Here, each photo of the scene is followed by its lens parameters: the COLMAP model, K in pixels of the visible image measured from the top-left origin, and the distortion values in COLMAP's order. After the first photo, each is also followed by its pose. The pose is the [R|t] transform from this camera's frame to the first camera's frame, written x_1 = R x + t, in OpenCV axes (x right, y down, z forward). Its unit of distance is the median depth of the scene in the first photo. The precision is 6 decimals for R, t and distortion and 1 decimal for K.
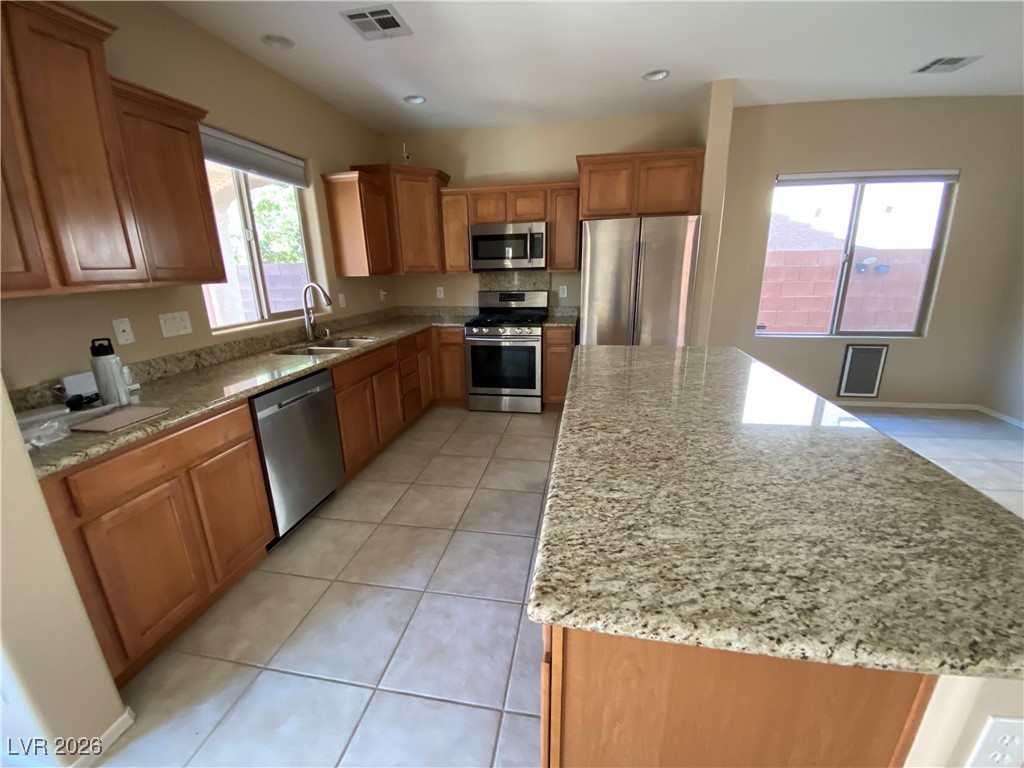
lens RADIAL K [[415.8, 0, 512.2], [0, 415.8, 383.1], [0, 0, 1]] dist [0.004332, -0.013243]
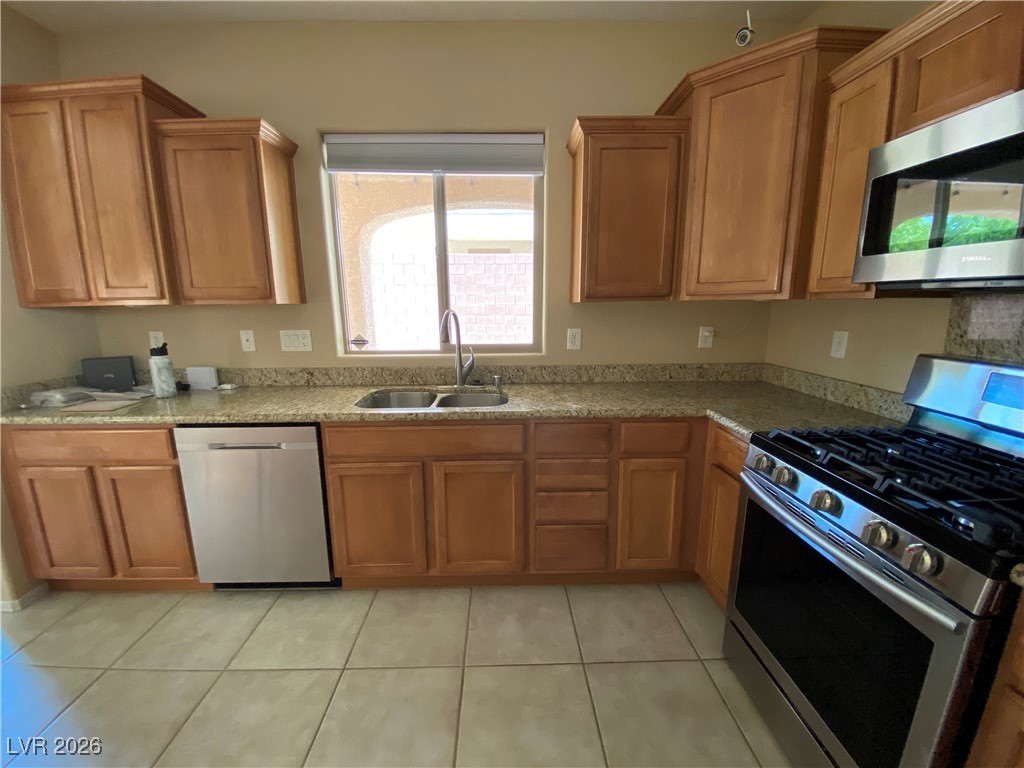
lens RADIAL K [[415.8, 0, 509.2], [0, 415.8, 382.6], [0, 0, 1]] dist [0.004332, -0.013243]
pose [[0.188393, 0.198657, -0.961792, 0.223864], [-0.258171, 0.954902, 0.146664, -0.226456], [0.947553, 0.220677, 0.231184, 0.870764]]
